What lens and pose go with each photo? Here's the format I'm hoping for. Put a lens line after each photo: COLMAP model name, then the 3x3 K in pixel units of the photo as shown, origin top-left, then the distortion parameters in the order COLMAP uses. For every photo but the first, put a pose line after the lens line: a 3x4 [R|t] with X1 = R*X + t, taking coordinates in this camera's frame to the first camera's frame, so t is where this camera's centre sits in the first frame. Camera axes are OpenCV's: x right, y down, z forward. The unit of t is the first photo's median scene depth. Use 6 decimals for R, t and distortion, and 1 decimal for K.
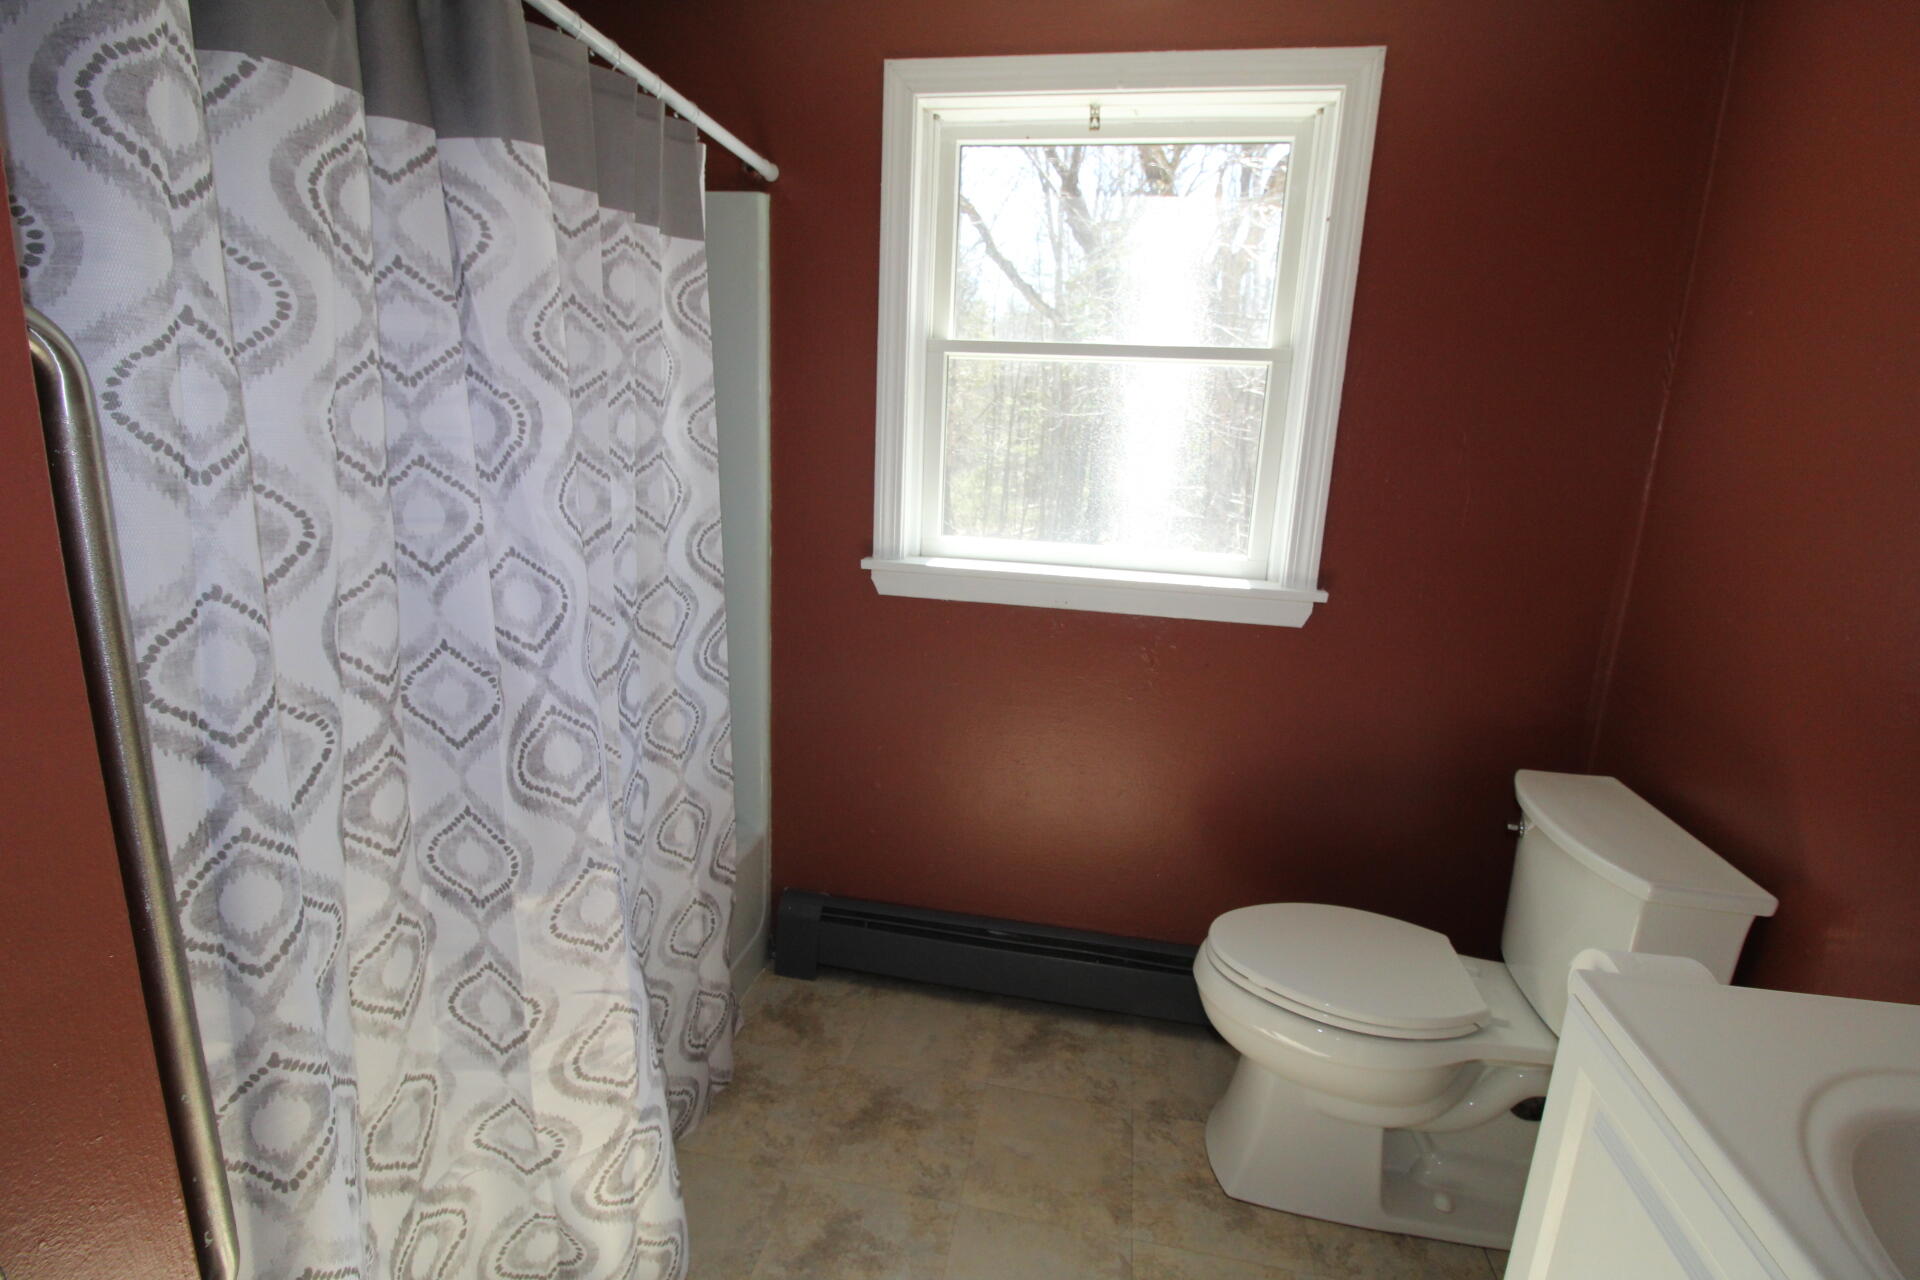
lens RADIAL K [[887.5, 0, 967.7], [0, 887.5, 628.1], [0, 0, 1]] dist [-0.012195, -0.011286]
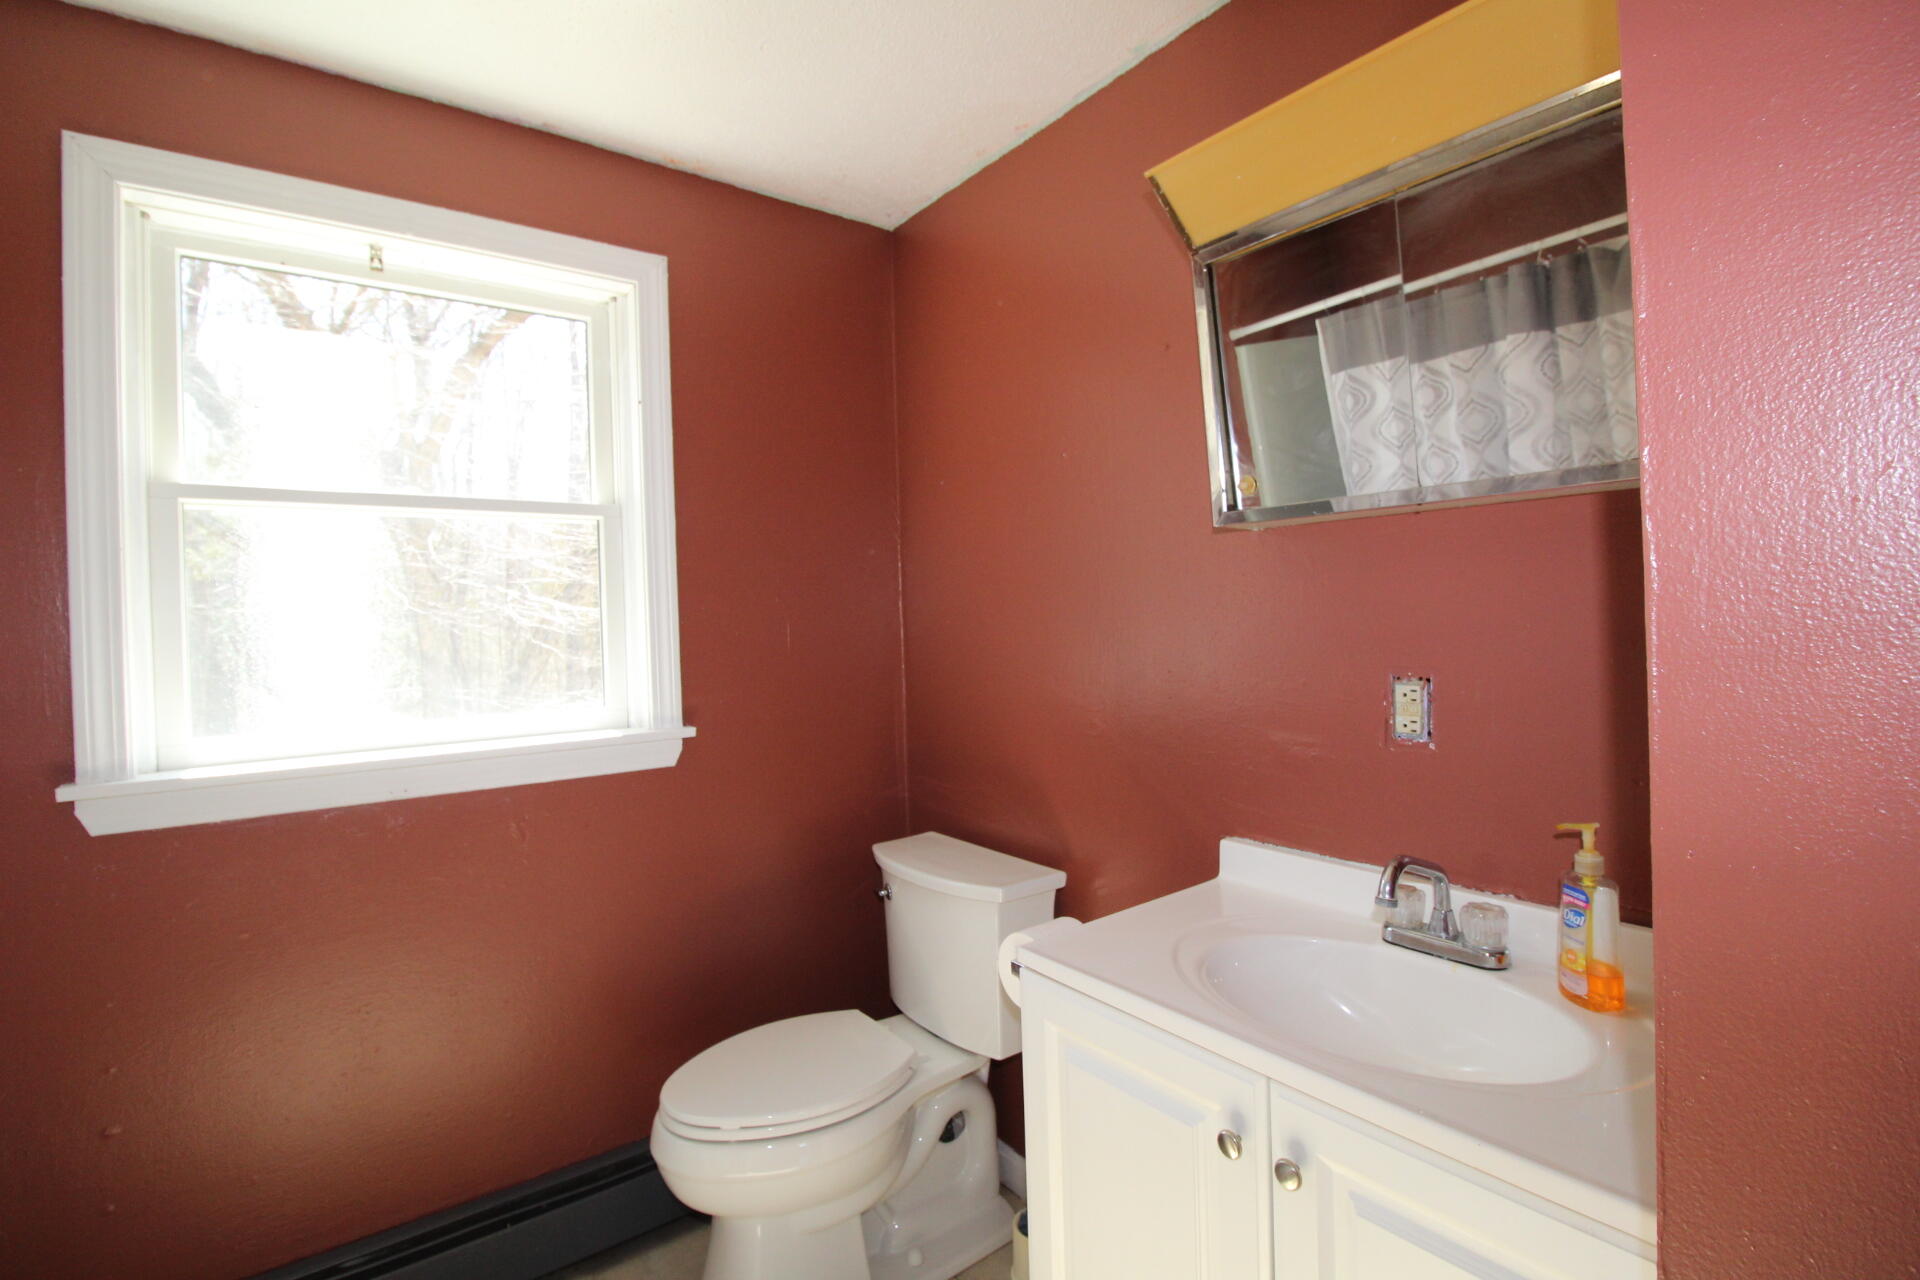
lens RADIAL K [[887.5, 0, 967.7], [0, 887.5, 628.1], [0, 0, 1]] dist [-0.012195, -0.011286]
pose [[0.657379, -0.066421, 0.750627, -0.161596], [0.225303, 0.967868, -0.111669, 0.036636], [-0.719091, 0.242528, 0.651221, 0.052334]]
